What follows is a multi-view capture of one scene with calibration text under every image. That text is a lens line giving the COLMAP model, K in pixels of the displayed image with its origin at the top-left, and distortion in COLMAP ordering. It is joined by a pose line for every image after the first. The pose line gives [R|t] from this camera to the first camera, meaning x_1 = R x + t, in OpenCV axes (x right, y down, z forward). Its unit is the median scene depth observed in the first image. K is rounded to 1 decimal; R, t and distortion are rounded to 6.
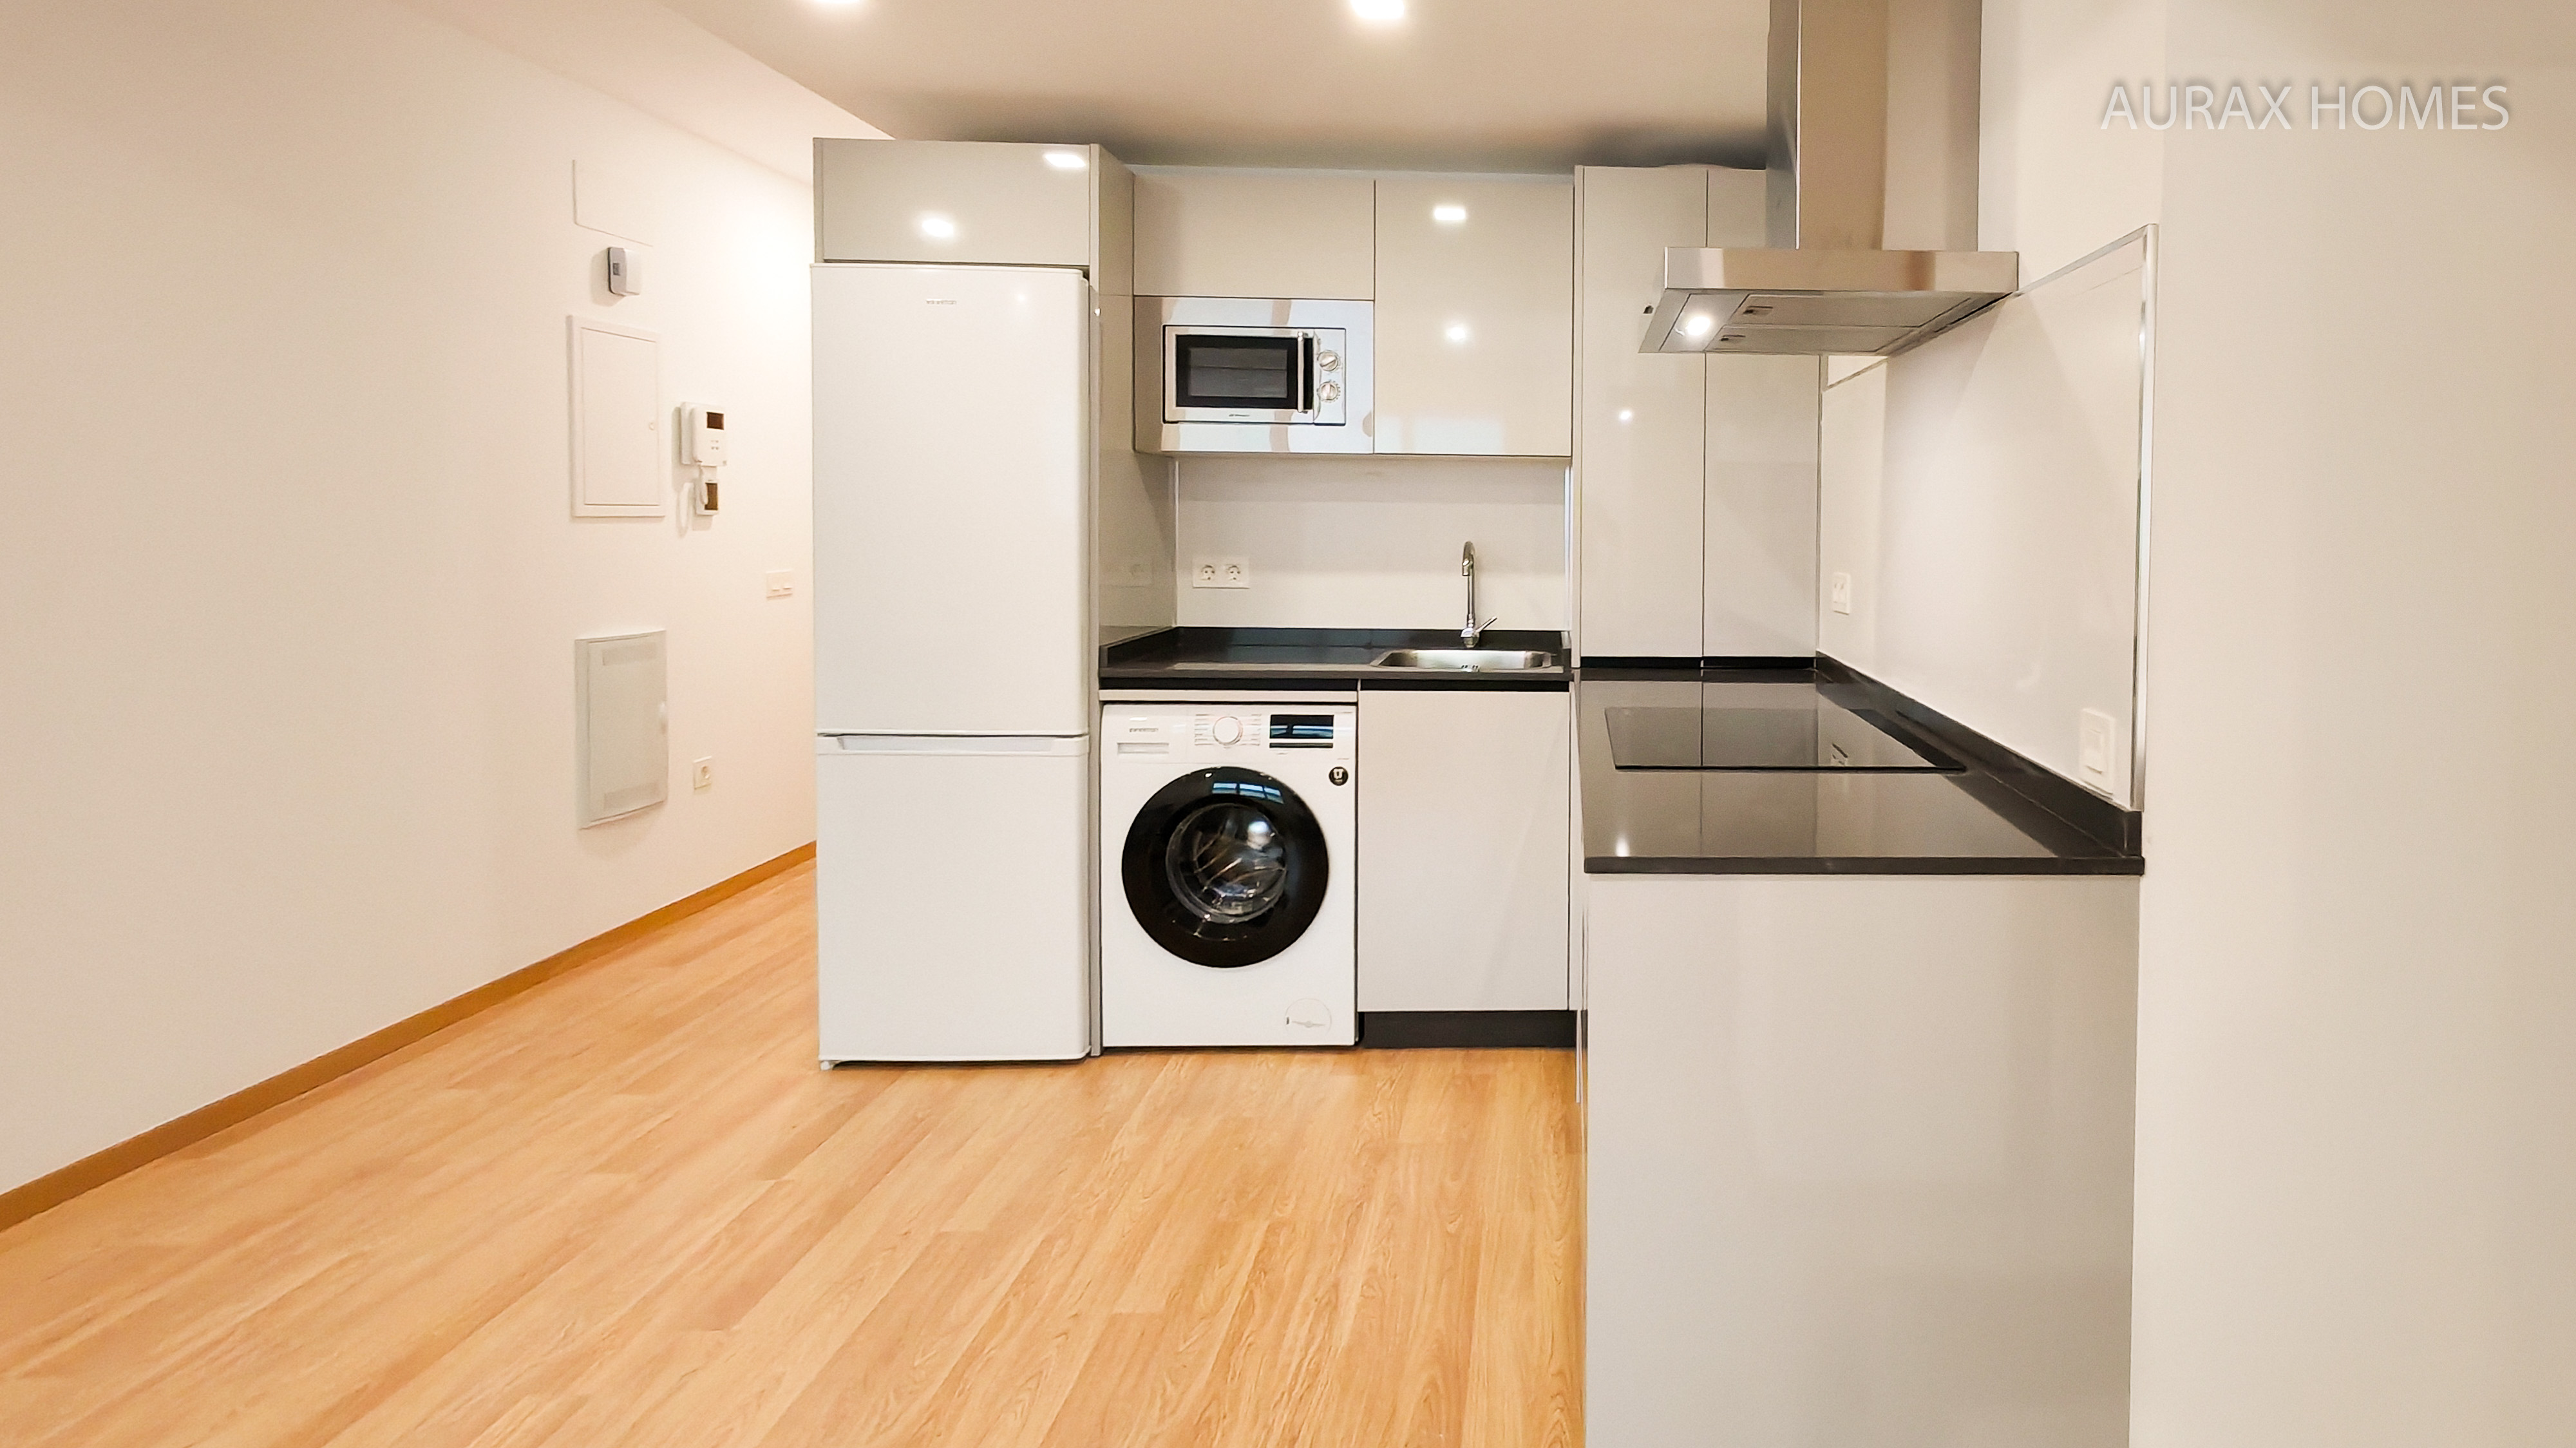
lens RADIAL K [[1250.2, 0, 1614.7], [0, 1250.2, 582.8], [0, 0, 1]] dist [-0.001713, -0.000217]
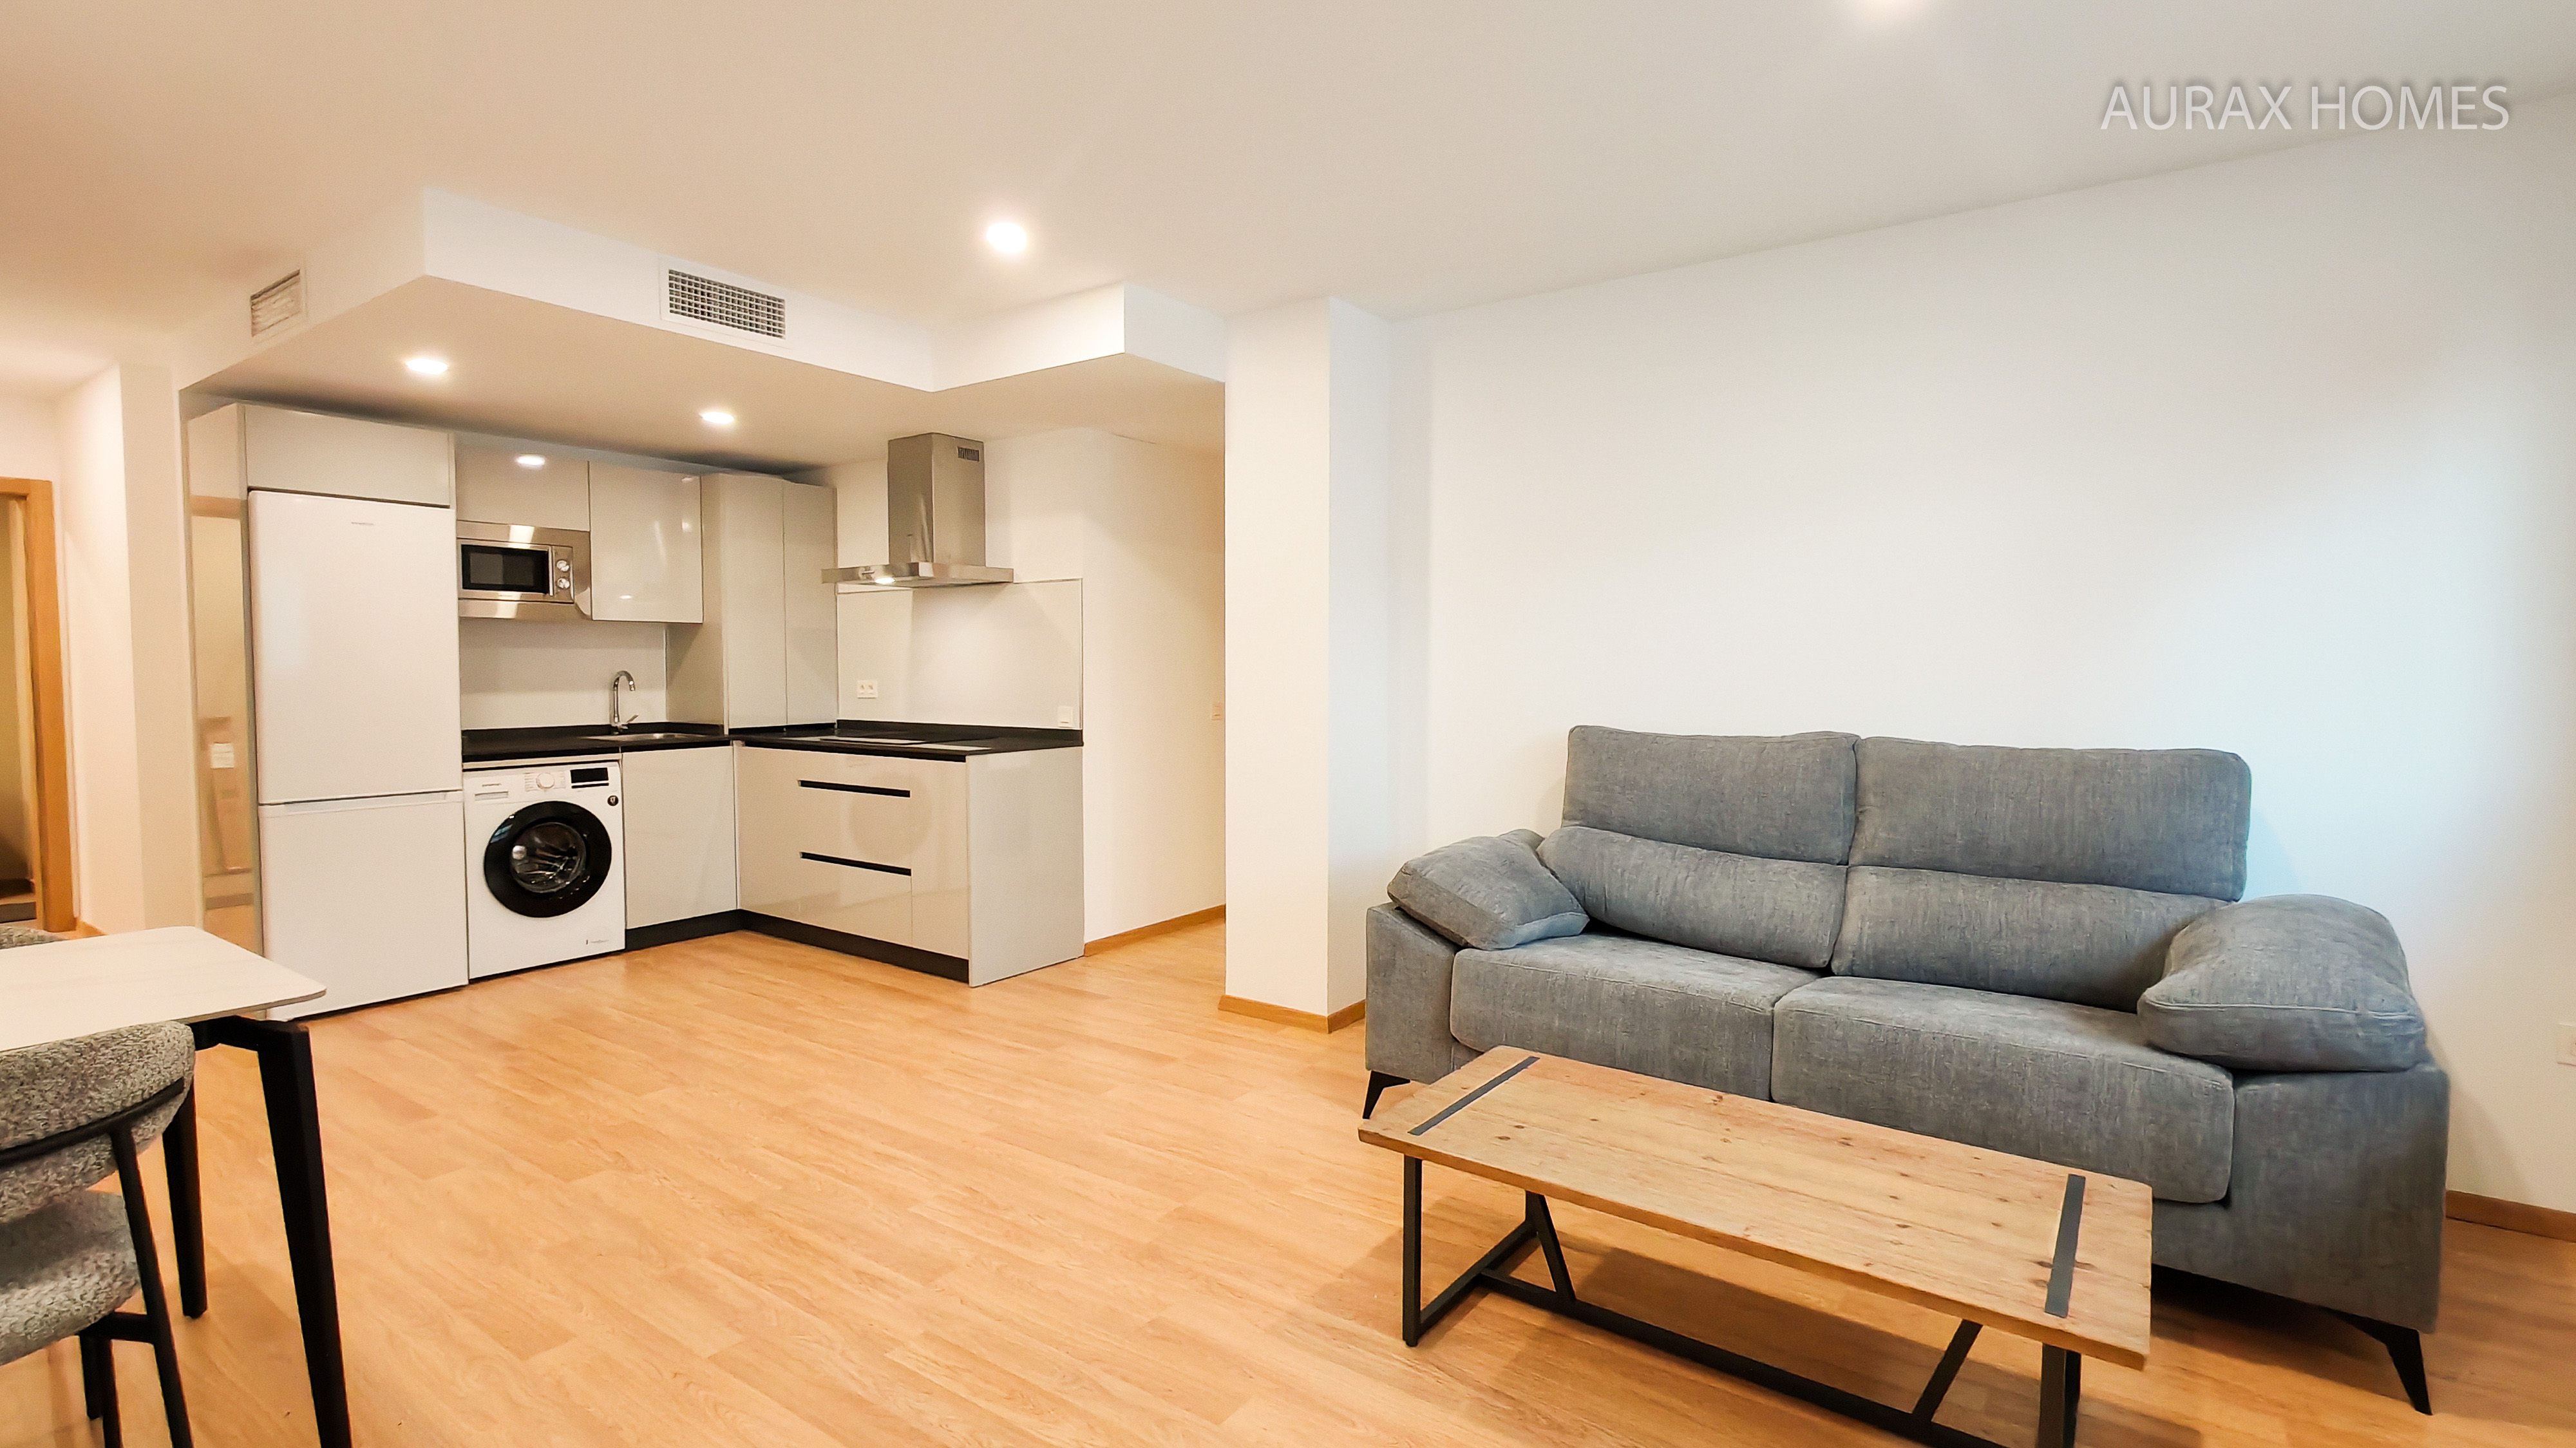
lens RADIAL K [[1177.9, 0, 1290.9], [0, 1177.9, 712.8], [0, 0, 1]] dist [-0.000403, 0.000755]
pose [[0.604483, -0.043918, 0.795406, -0.978156], [0.044112, 0.998793, 0.021624, 0.034077], [-0.795396, 0.022016, 0.605691, -0.817057]]
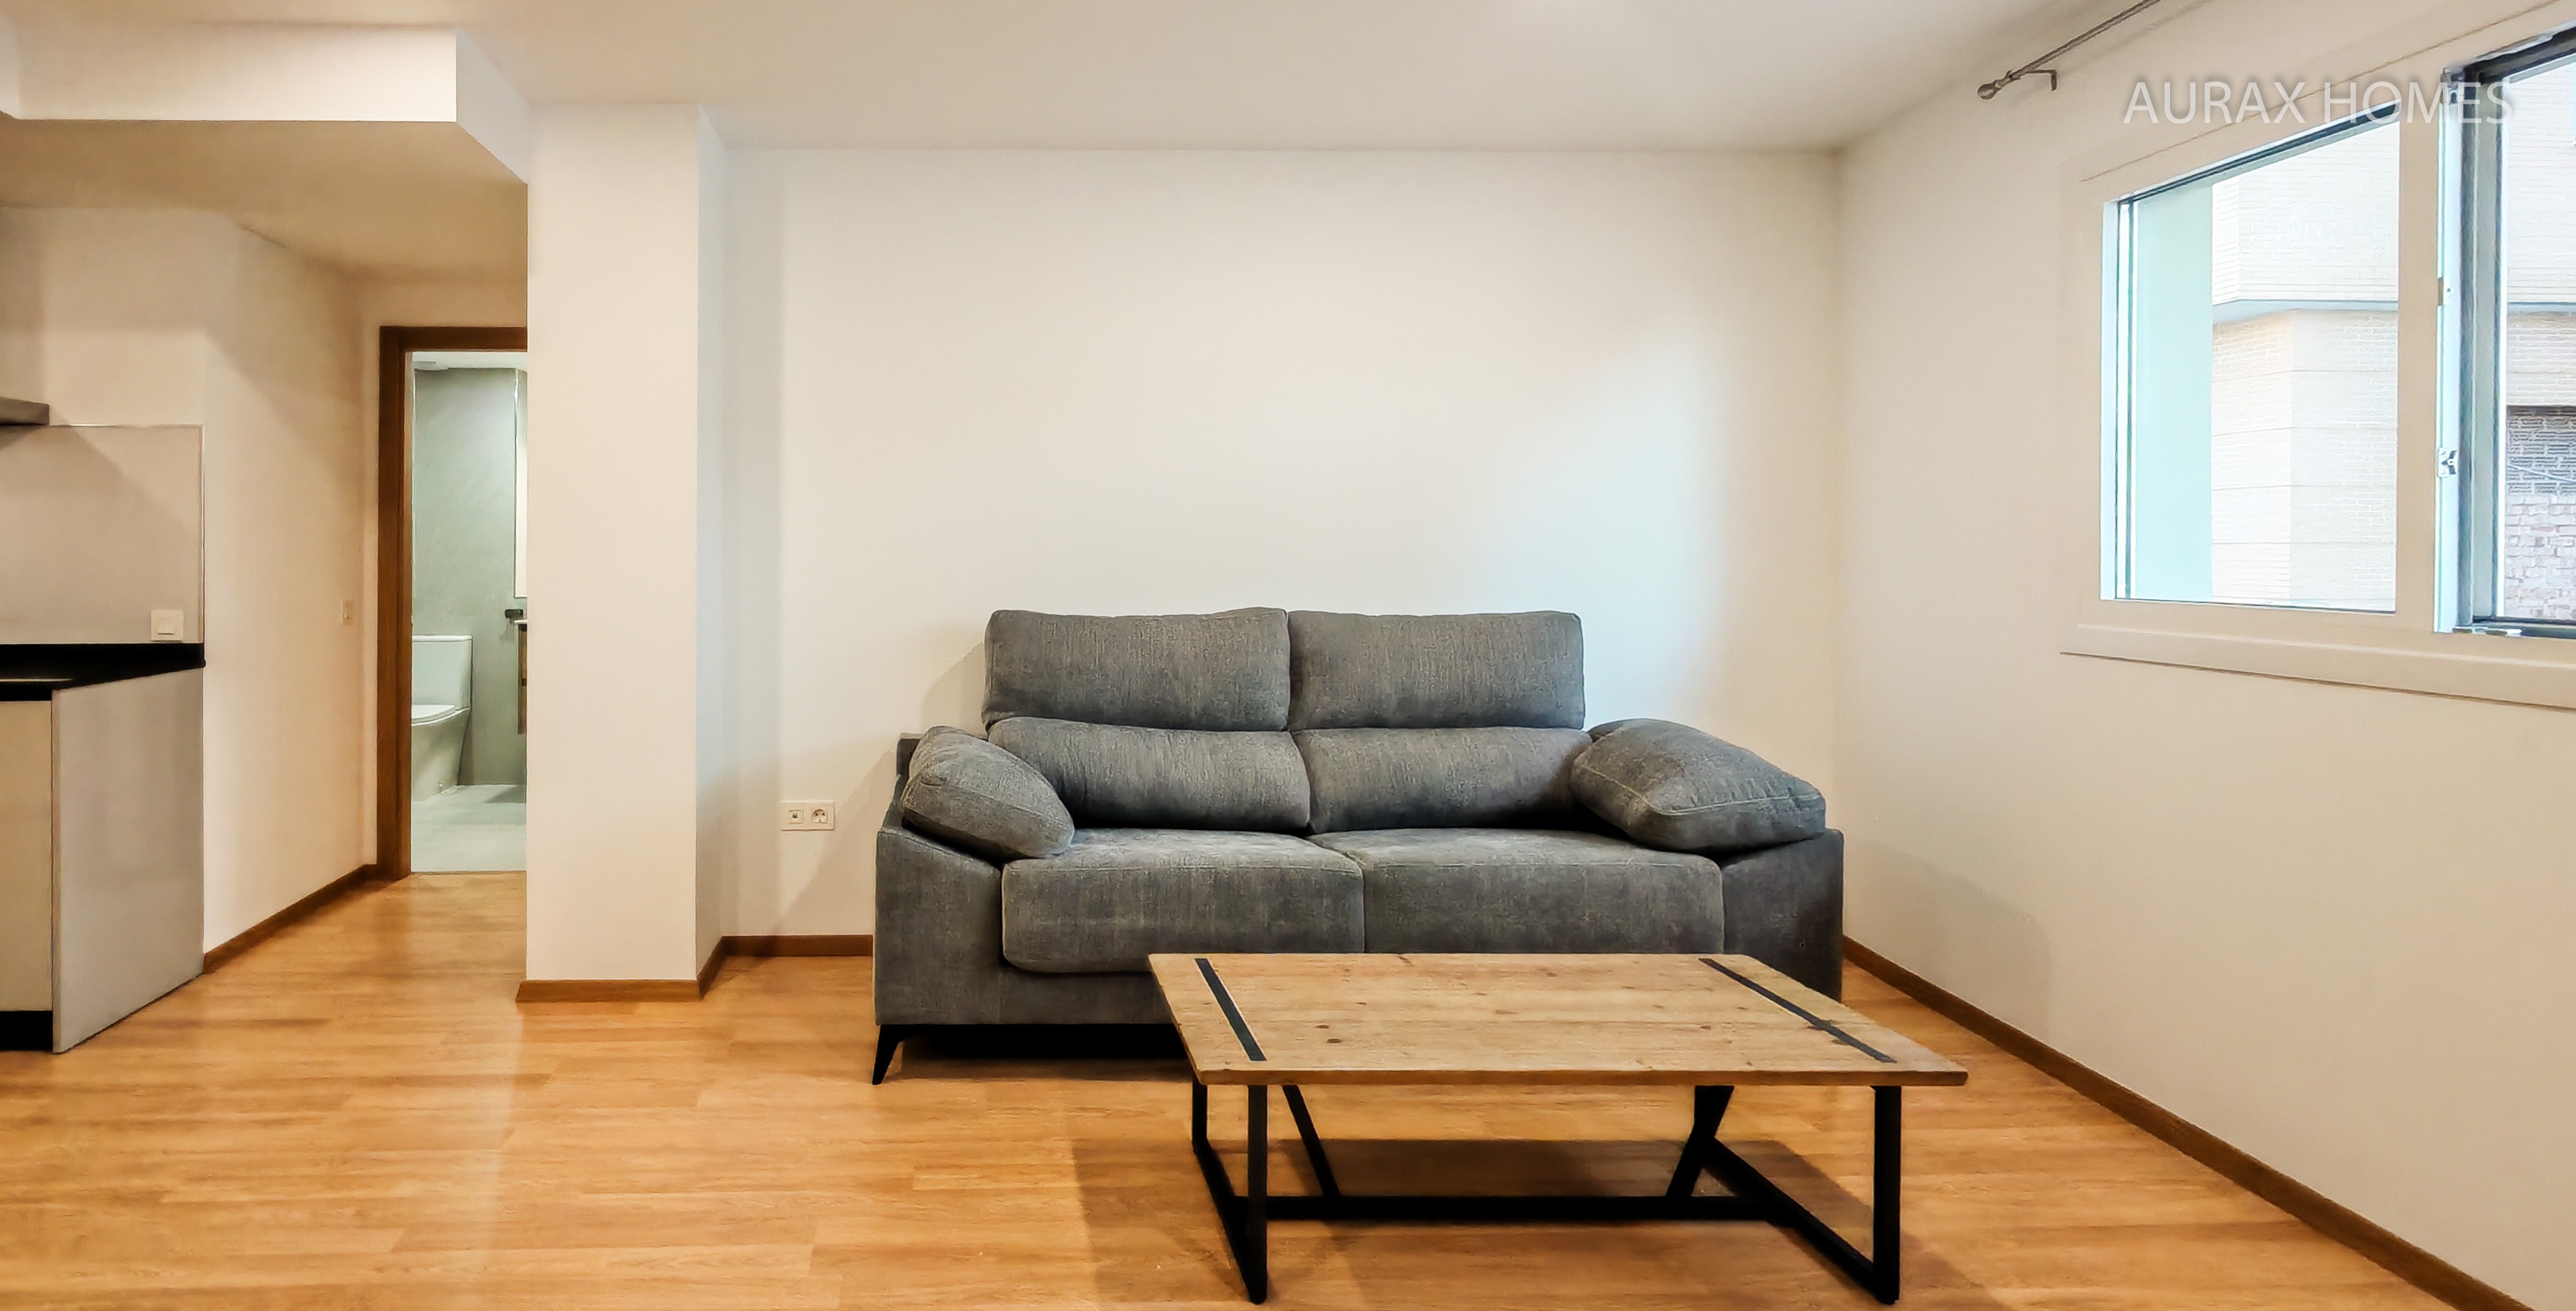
lens RADIAL K [[1272.3, 0, 1034.8], [0, 1272.3, 559.1], [0, 0, 1]] dist [0.002196, 0.000240]
pose [[0.012733, -0.015547, 0.999798, -1.061406], [0.046859, 0.998790, 0.014935, 0.021770], [-0.998820, 0.046660, 0.013446, -0.346807]]
